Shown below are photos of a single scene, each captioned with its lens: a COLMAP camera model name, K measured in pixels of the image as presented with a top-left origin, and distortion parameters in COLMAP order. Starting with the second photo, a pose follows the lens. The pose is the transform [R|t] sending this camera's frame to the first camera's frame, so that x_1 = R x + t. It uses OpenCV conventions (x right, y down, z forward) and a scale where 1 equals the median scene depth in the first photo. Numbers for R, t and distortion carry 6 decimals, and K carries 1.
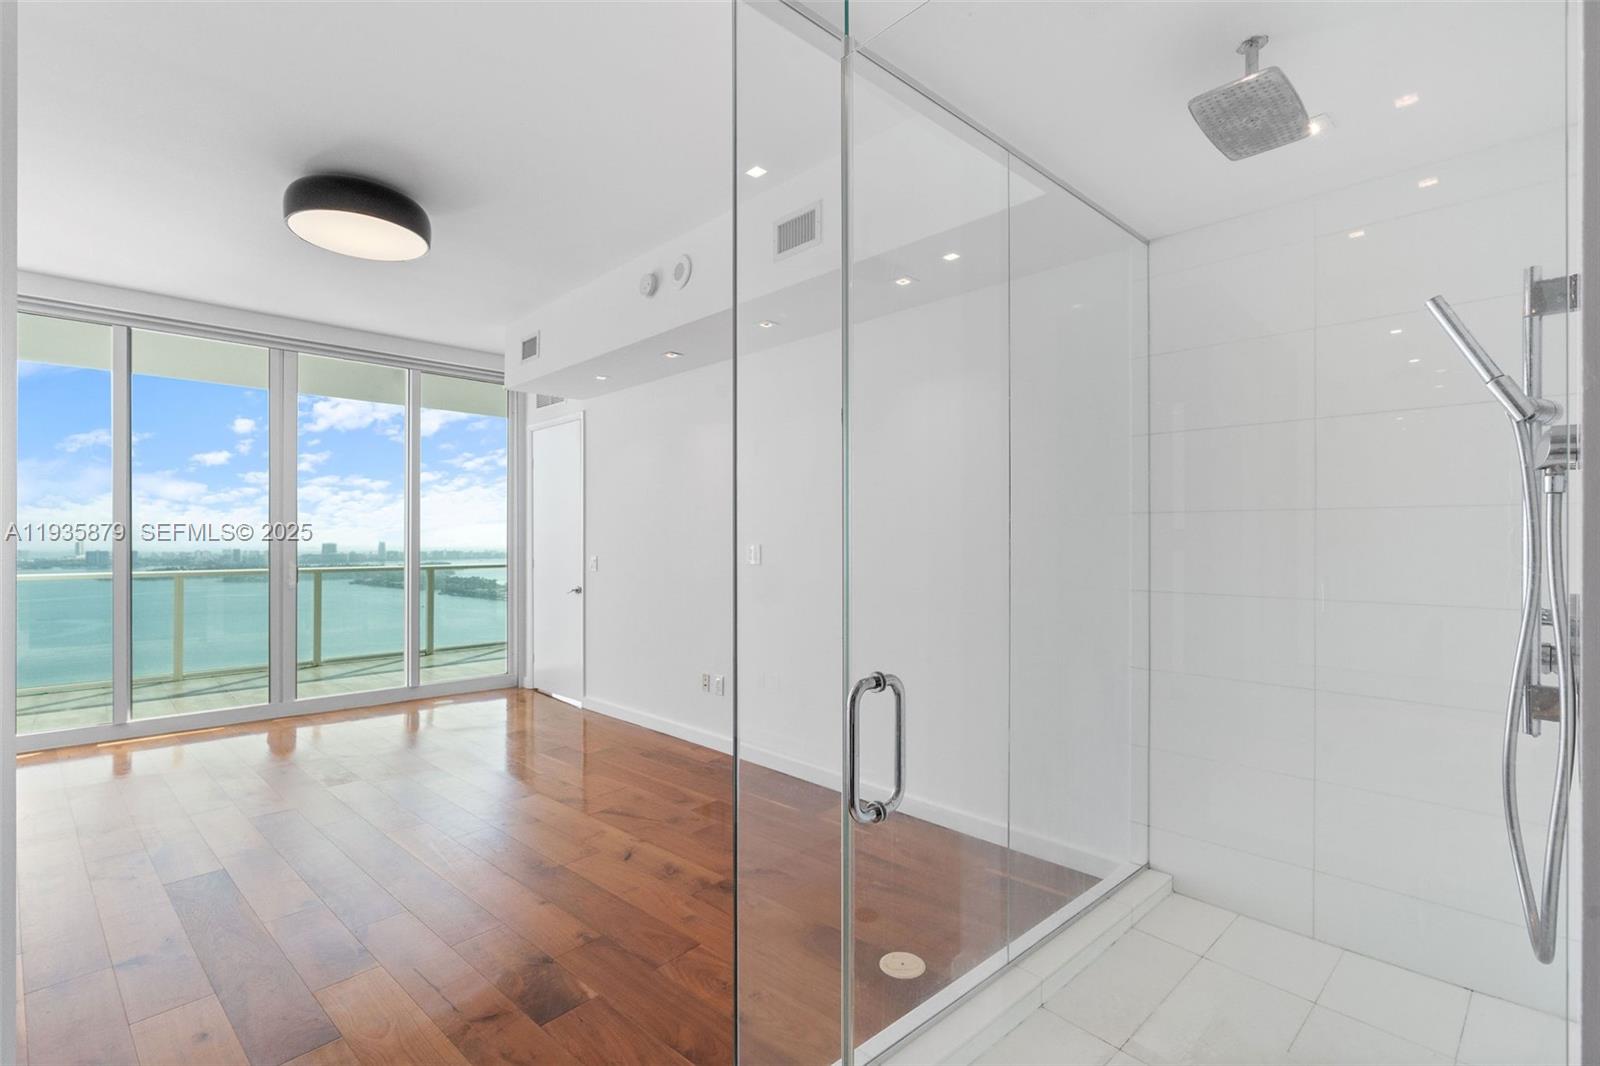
lens RADIAL K [[774.2, 0, 840.6], [0, 774.2, 550.7], [0, 0, 1]] dist [-0.000429, 0.001510]
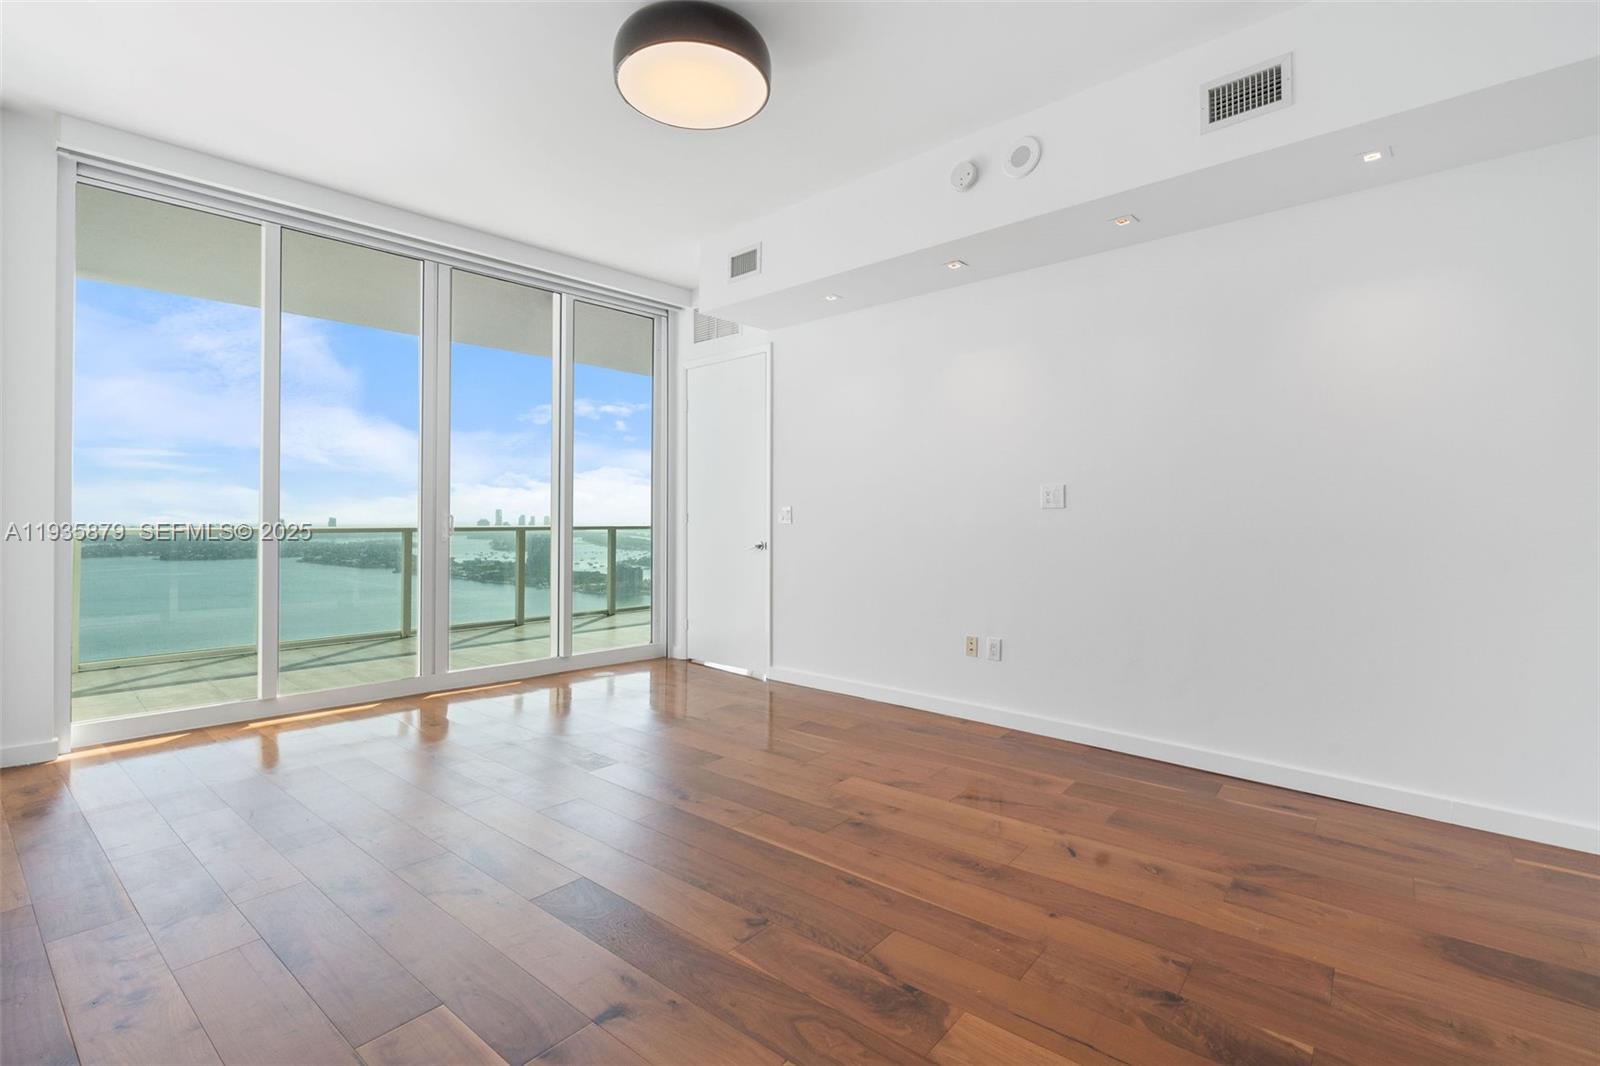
lens RADIAL K [[774.2, 0, 799.3], [0, 774.2, 522.6], [0, 0, 1]] dist [-0.000429, 0.001510]
pose [[0.998765, 0.004362, 0.049483, -0.374716], [-0.003574, 0.999866, -0.015984, 0.042173], [-0.049546, 0.015788, 0.998647, 0.130000]]
